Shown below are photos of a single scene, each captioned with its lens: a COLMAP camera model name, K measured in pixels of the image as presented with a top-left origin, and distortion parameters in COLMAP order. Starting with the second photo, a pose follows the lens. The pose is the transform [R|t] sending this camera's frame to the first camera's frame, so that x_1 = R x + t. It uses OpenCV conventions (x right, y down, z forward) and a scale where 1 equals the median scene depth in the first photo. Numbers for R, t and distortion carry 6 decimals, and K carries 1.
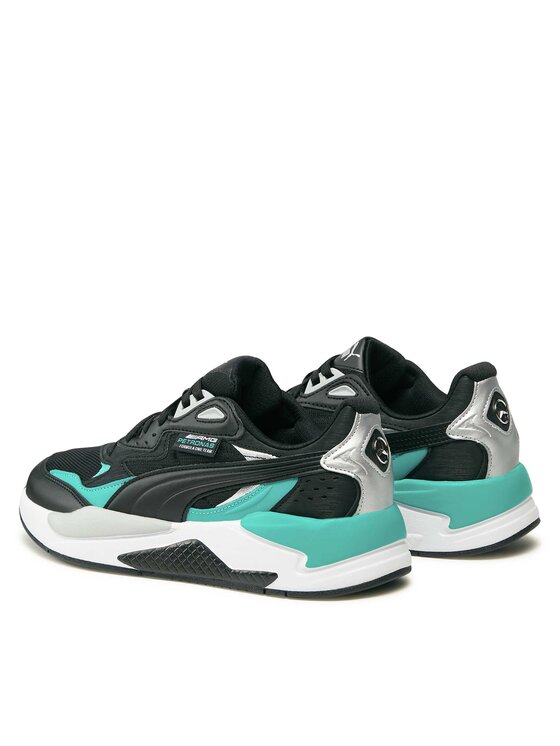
lens RADIAL K [[2363.5, 0, 279.7], [0, 2363.5, 372.6], [0, 0, 1]] dist [0.126230, 0.000000]
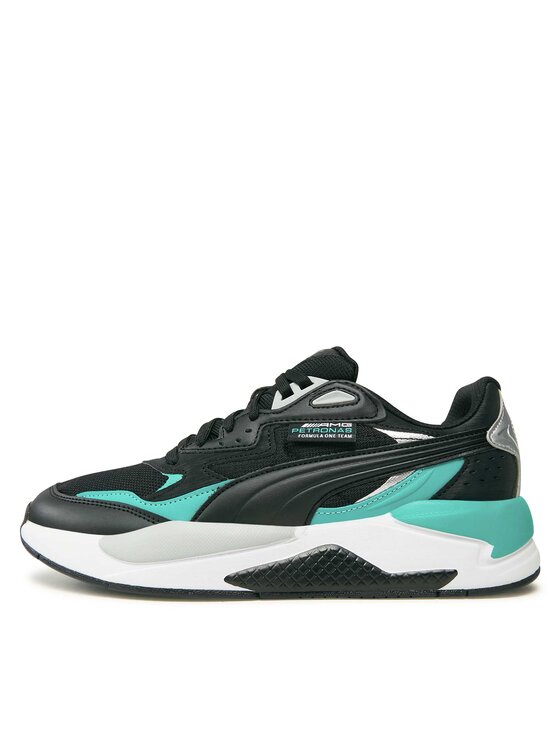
lens RADIAL K [[823.7, 0, 282.5], [0, 823.7, 379.4], [0, 0, 1]] dist [0.001276, 0.000000]
pose [[0.825203, 0.040216, 0.563402, -0.217777], [0.075777, 0.980563, -0.180983, 0.064764], [-0.559730, 0.192040, 0.806116, 0.762609]]
